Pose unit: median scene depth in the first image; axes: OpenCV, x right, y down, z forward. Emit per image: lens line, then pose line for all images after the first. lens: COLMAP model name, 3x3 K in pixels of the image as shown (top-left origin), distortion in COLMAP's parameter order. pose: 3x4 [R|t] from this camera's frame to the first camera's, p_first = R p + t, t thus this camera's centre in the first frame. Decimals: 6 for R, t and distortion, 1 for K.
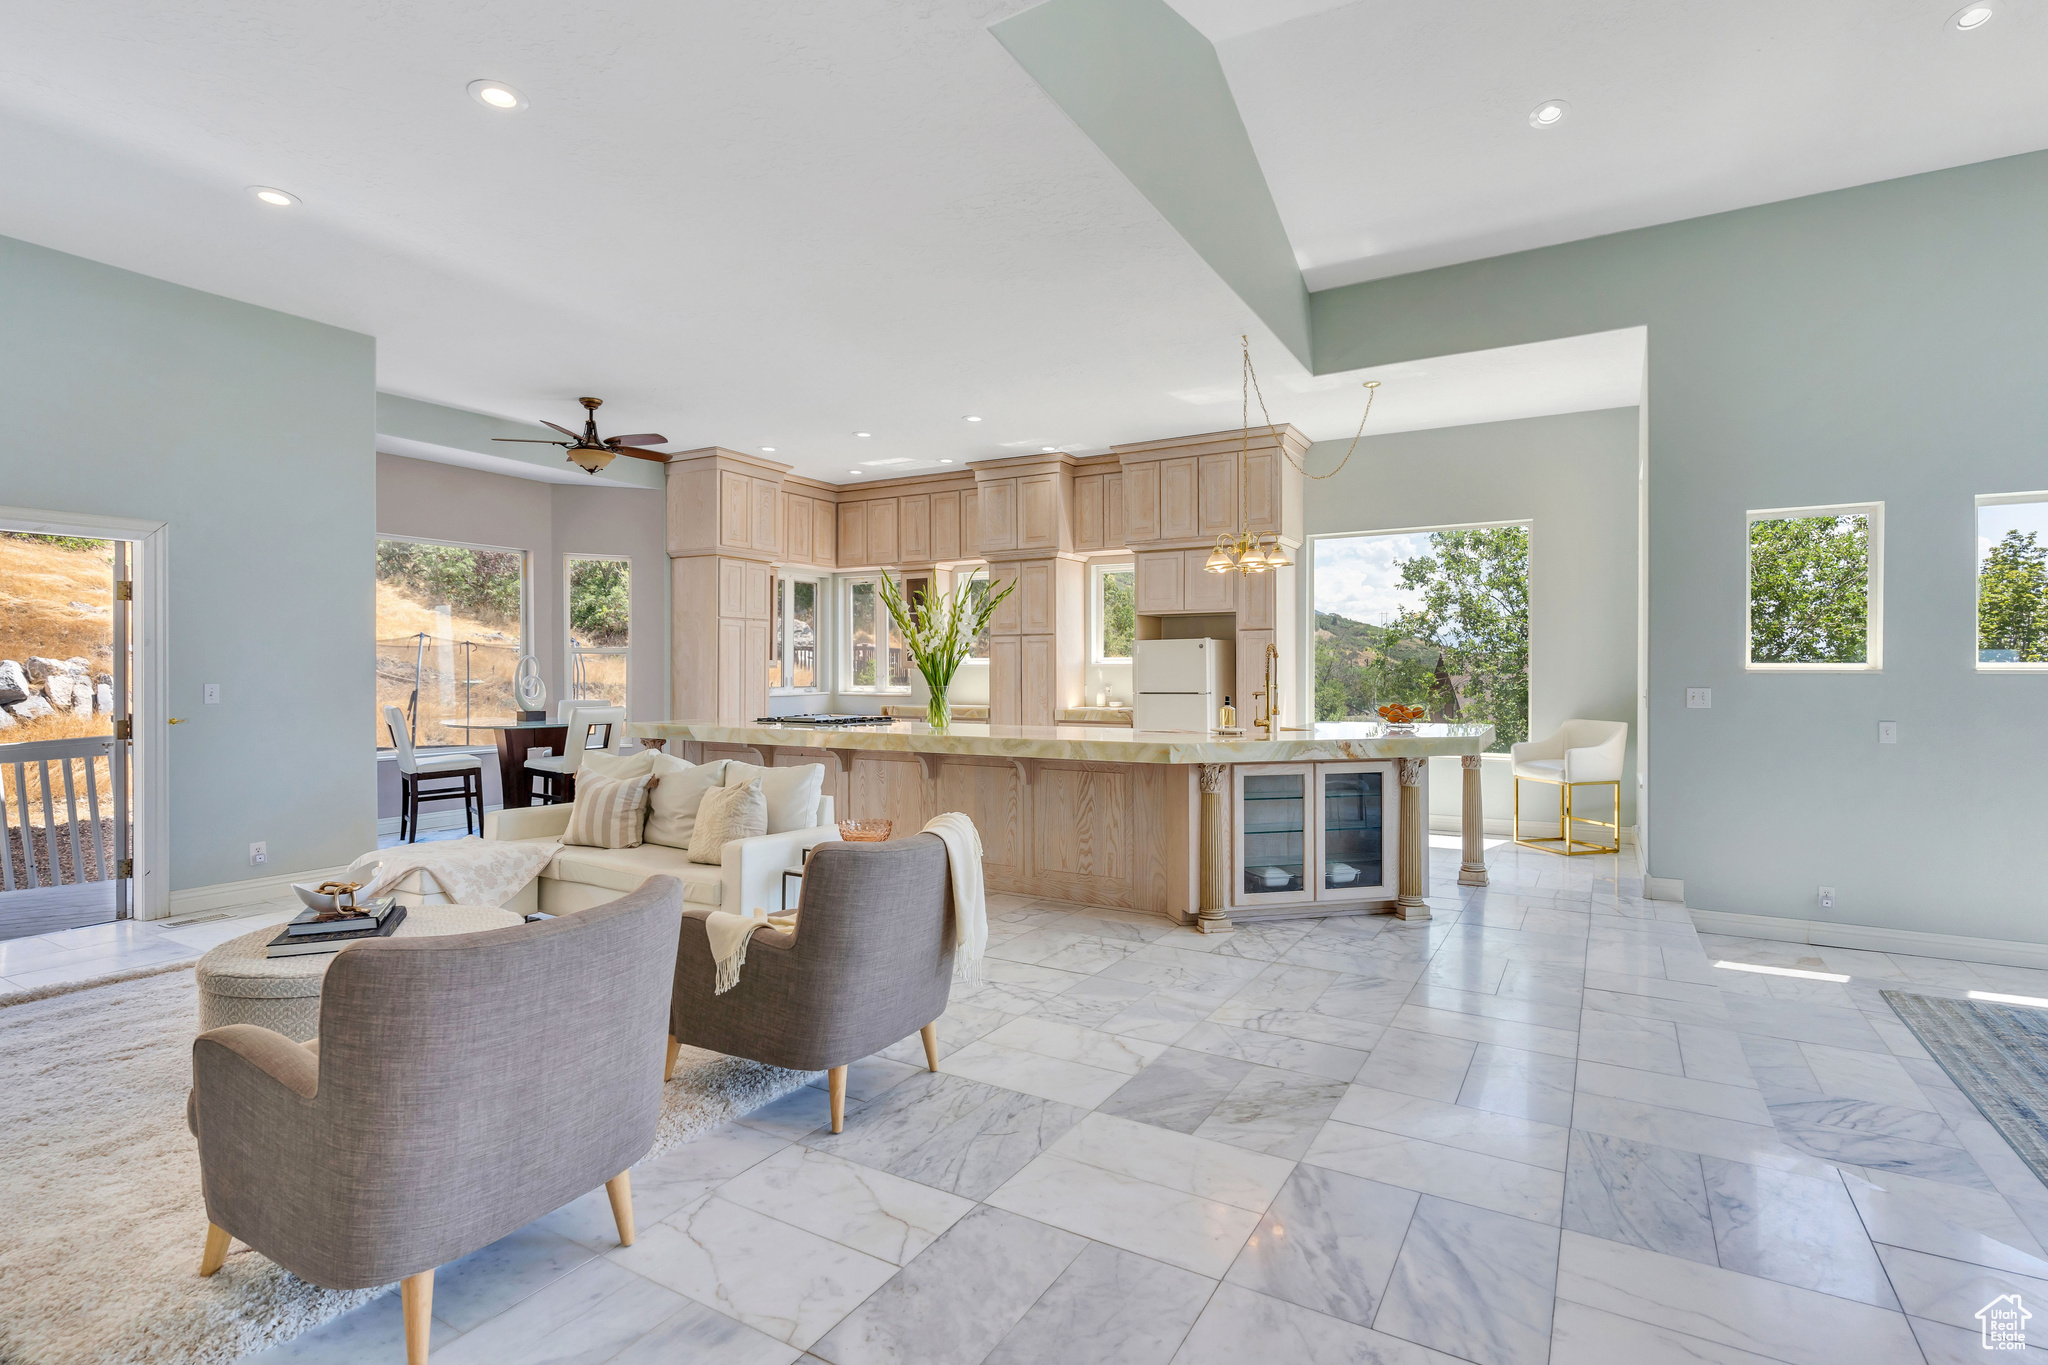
lens RADIAL K [[998.2, 0, 1027.8], [0, 998.2, 672.6], [0, 0, 1]] dist [0.001830, 0.000166]
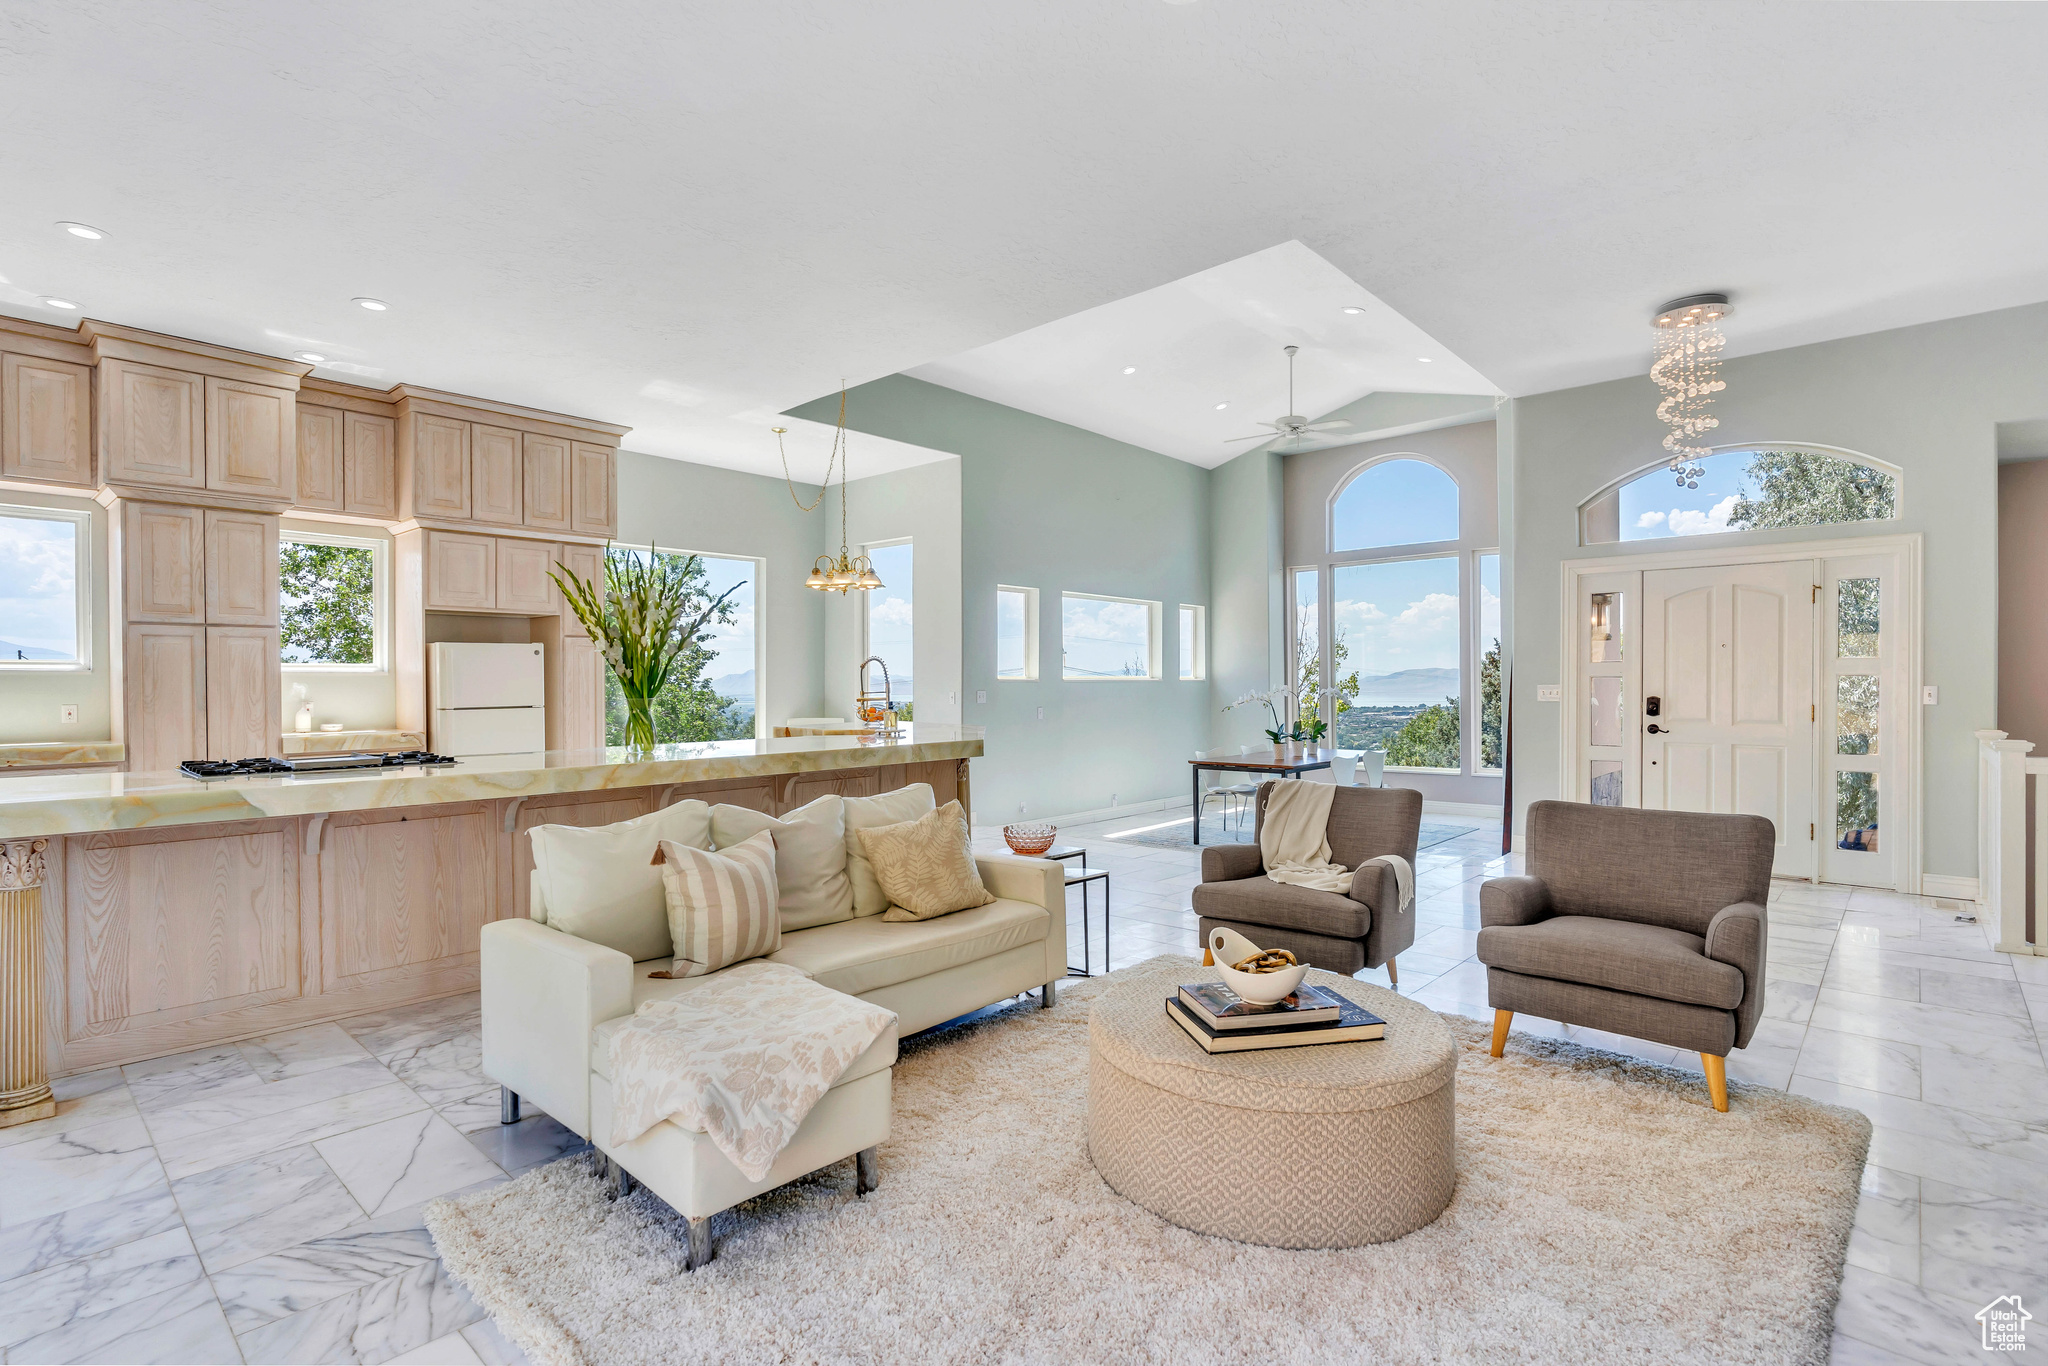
lens RADIAL K [[983.0, 0, 1024.0], [0, 983.0, 694.3], [0, 0, 1]] dist [0.004754, 0.000134]
pose [[0.209721, -0.010934, 0.977700, -0.574498], [0.004176, 0.999938, 0.010287, 0.002476], [-0.977752, 0.001926, 0.209754, 0.405113]]
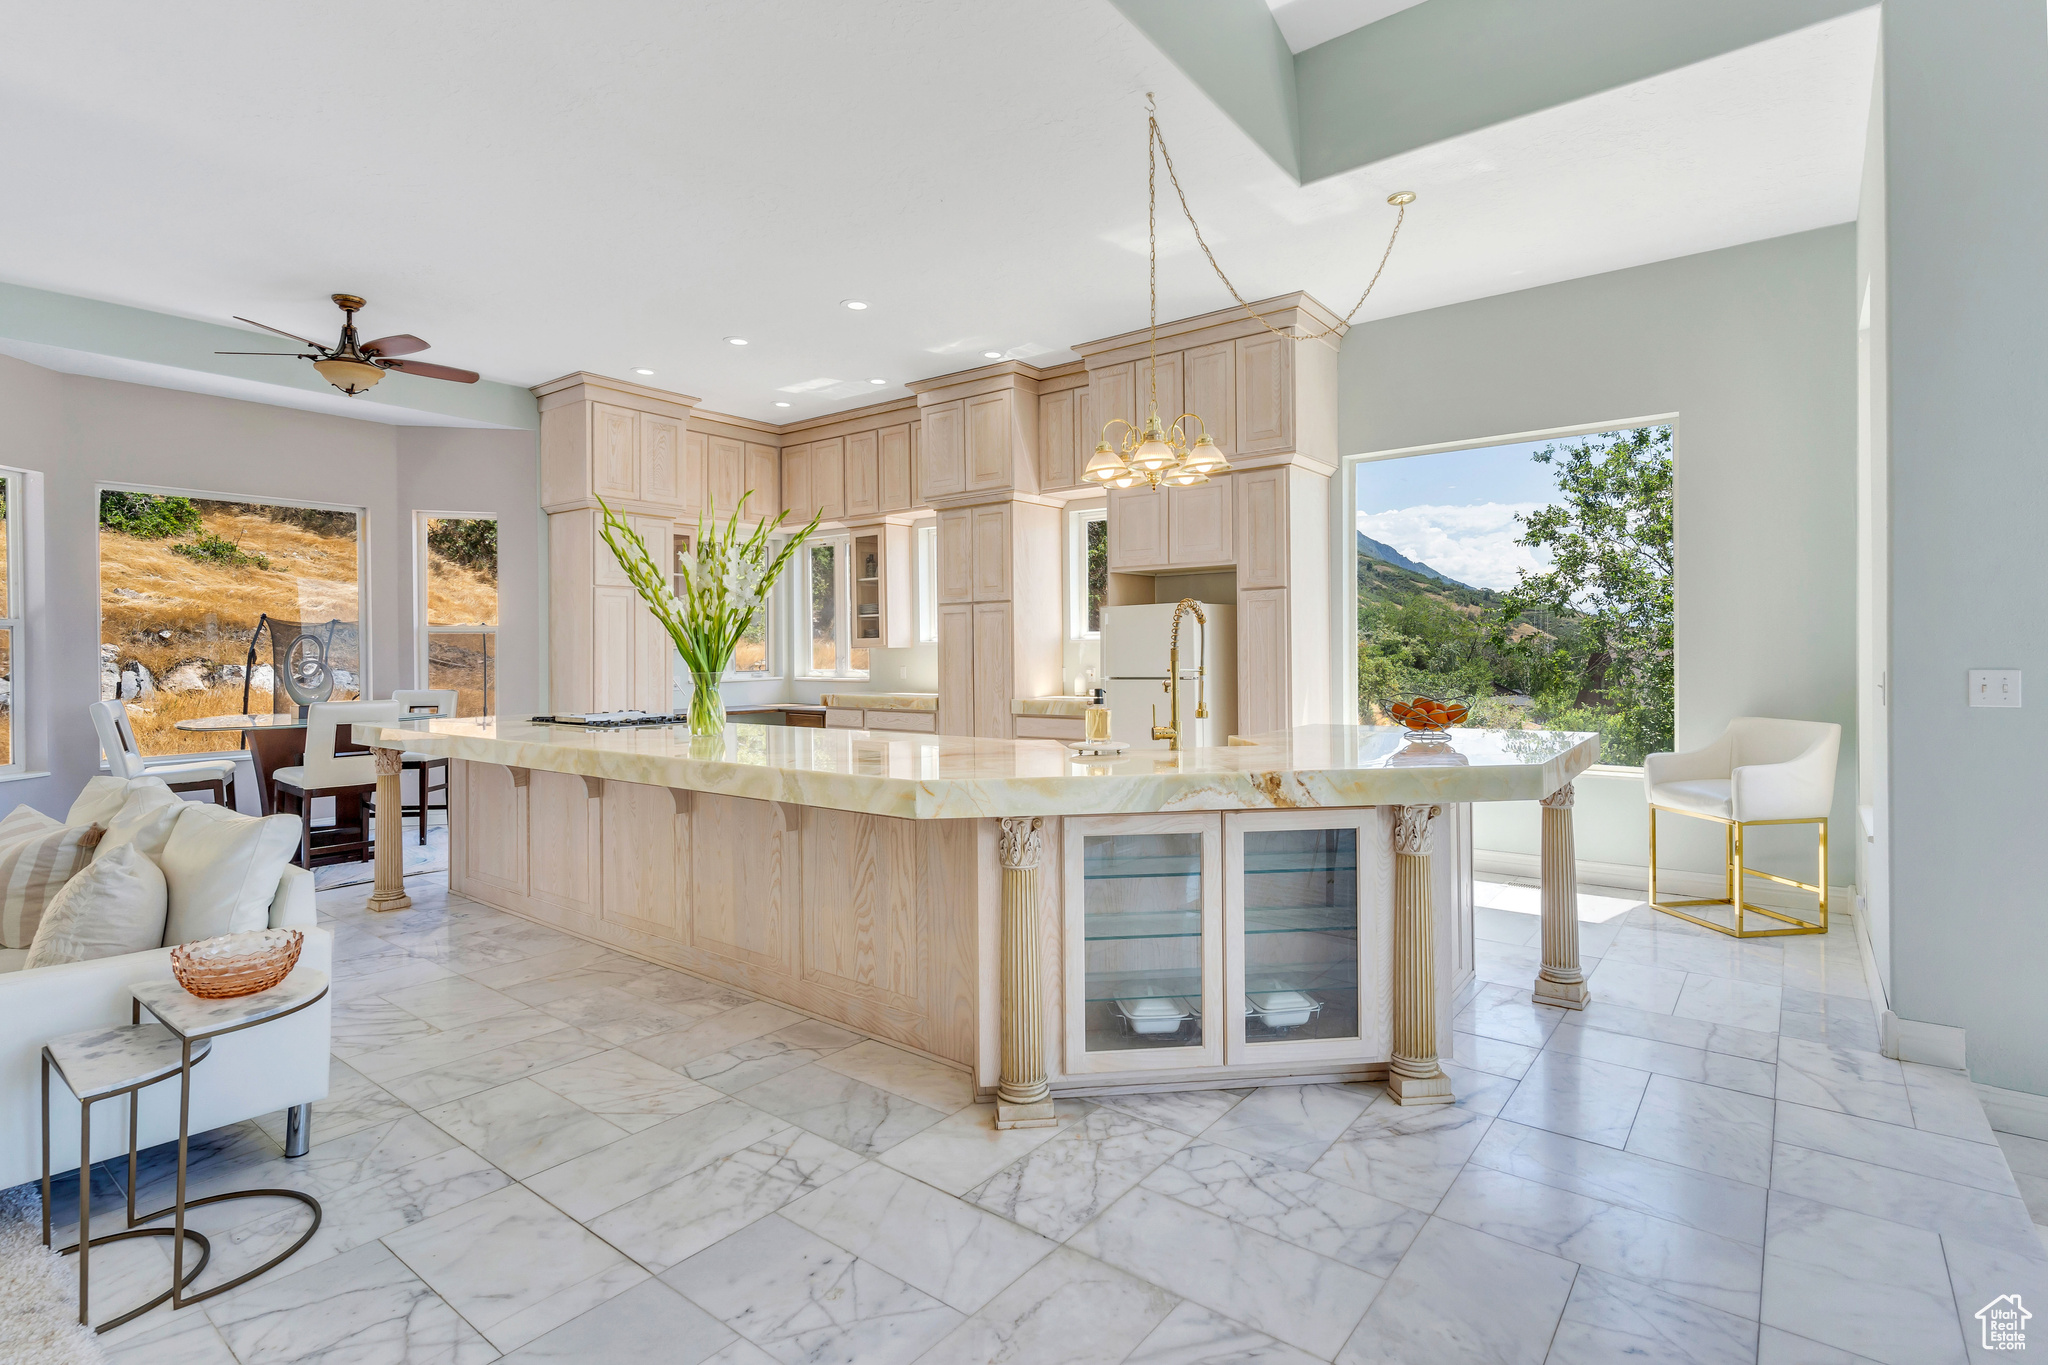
lens RADIAL K [[992.2, 0, 1036.5], [0, 992.2, 655.2], [0, 0, 1]] dist [0.001291, 0.000587]
pose [[0.991810, -0.007180, -0.127522, 0.157227], [0.007403, 0.999972, 0.001275, 0.002216], [0.127509, -0.002209, 0.991835, 0.276210]]
